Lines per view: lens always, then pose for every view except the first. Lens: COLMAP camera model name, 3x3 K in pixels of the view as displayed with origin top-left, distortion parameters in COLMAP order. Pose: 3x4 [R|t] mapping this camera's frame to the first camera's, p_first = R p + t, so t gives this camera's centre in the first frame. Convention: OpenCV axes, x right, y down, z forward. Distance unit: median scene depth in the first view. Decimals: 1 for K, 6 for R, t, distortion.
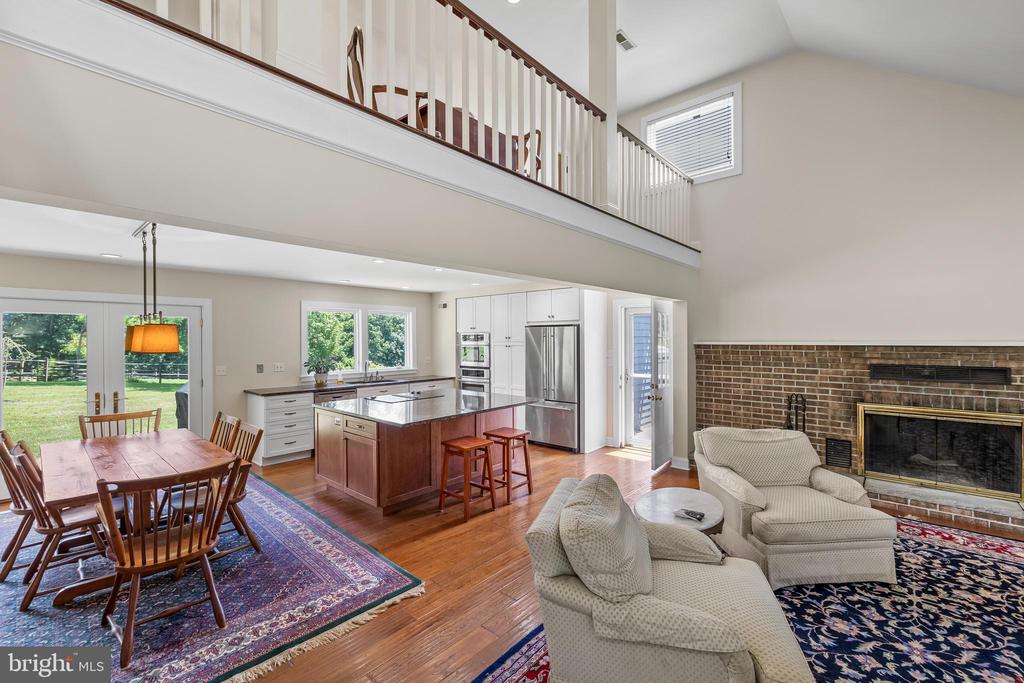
lens RADIAL K [[443.8, 0, 510.3], [0, 443.8, 340.4], [0, 0, 1]] dist [0.004230, 0.000712]
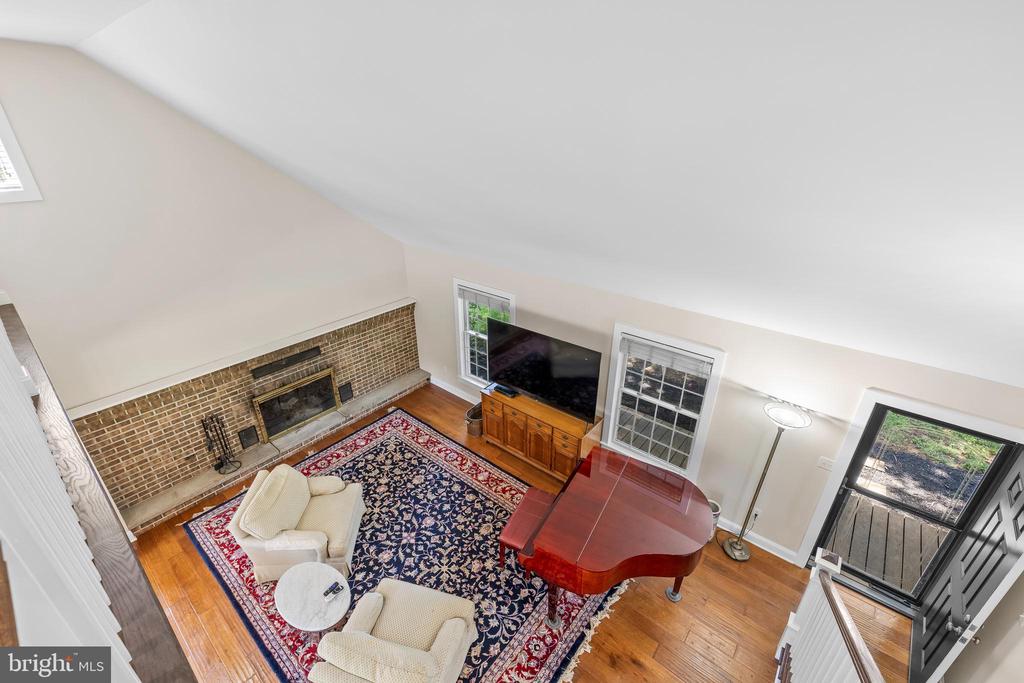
lens RADIAL K [[430.6, 0, 508.7], [0, 430.6, 339.6], [0, 0, 1]] dist [0.004618, -0.000350]
pose [[-0.024456, -0.425436, 0.904658, -0.299211], [0.008198, 0.904813, 0.425731, -0.532616], [-0.999667, 0.017828, -0.018640, 0.257101]]
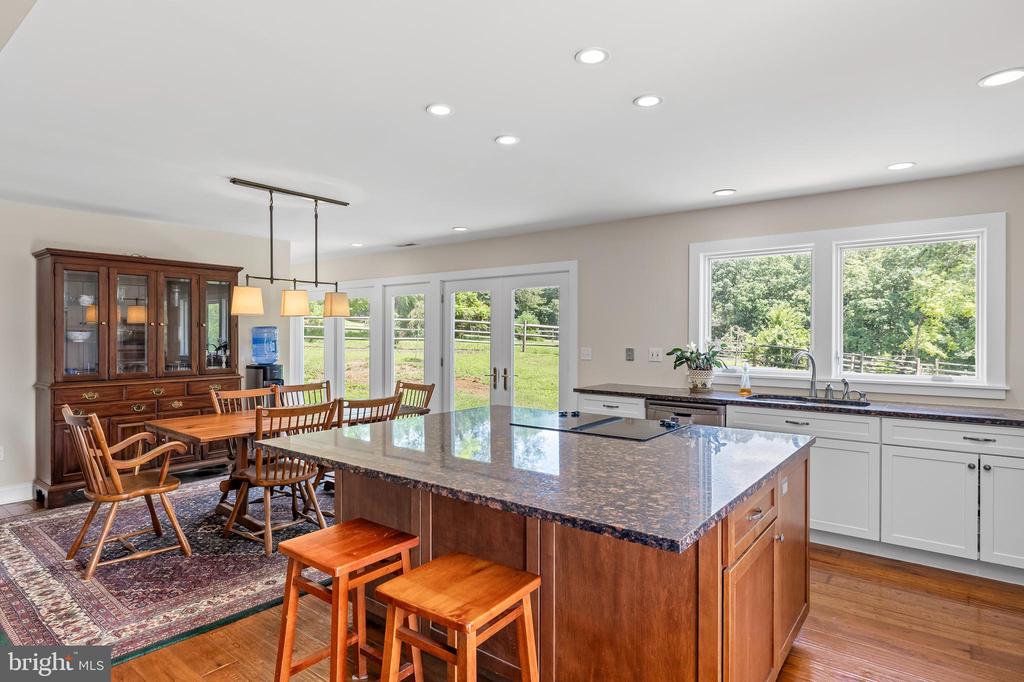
lens RADIAL K [[546.7, 0, 511.2], [0, 546.7, 341.2], [0, 0, 1]] dist [-0.004638, 0.003262]
pose [[0.060608, 0.010048, -0.998111, 0.331053], [-0.011151, 0.999894, 0.009388, 0.047779], [0.998099, 0.010561, 0.060714, 0.991499]]
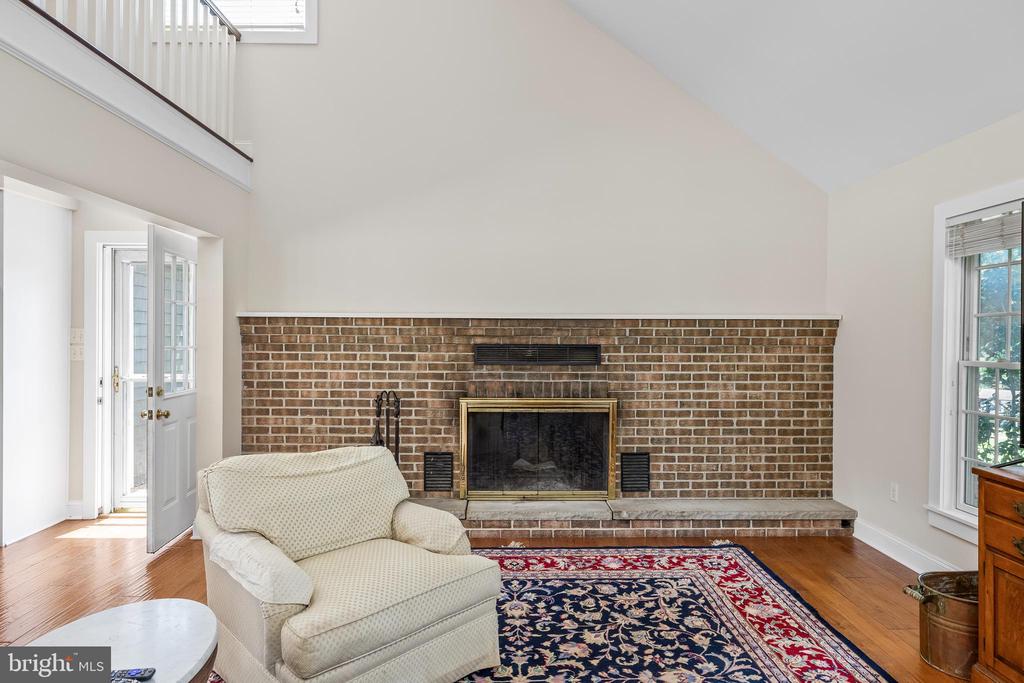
lens RADIAL K [[611.3, 0, 514.4], [0, 611.3, 337.6], [0, 0, 1]] dist [-0.004966, 0.006336]
pose [[0.739118, 0.009275, 0.673512, 0.170296], [-0.005353, 0.999954, -0.007896, 0.047216], [-0.673555, 0.002231, 0.739134, 0.200679]]
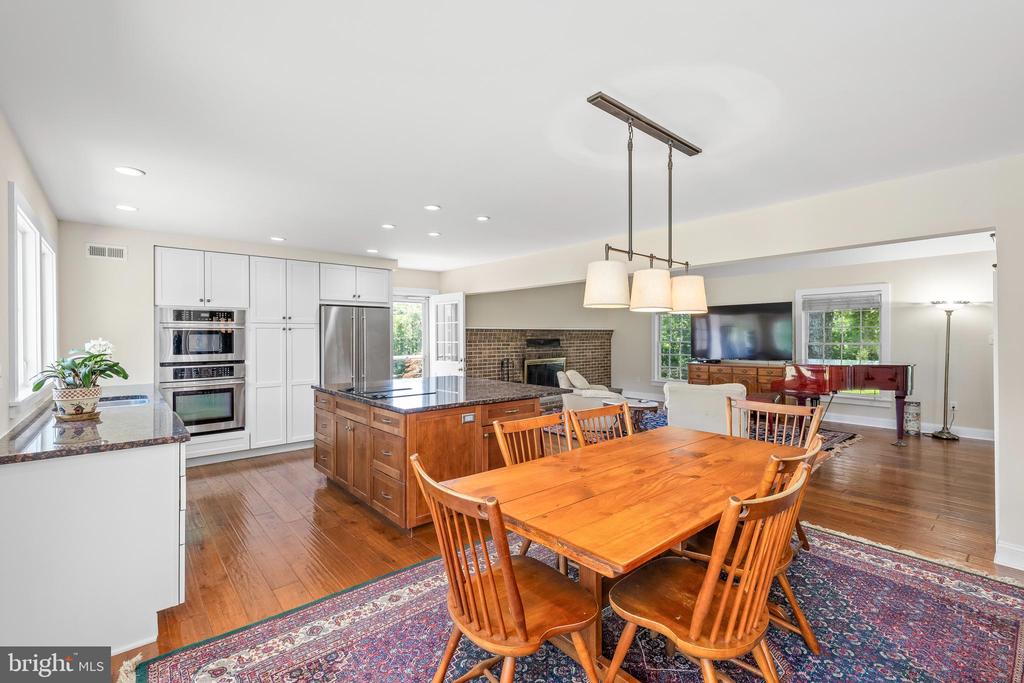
lens RADIAL K [[443.8, 0, 510.4], [0, 443.8, 336.1], [0, 0, 1]] dist [0.004230, 0.000712]
pose [[0.128060, 0.004667, 0.991755, -1.043424], [0.009099, 0.999941, -0.005880, 0.048278], [-0.991725, 0.009777, 0.128010, 0.788976]]
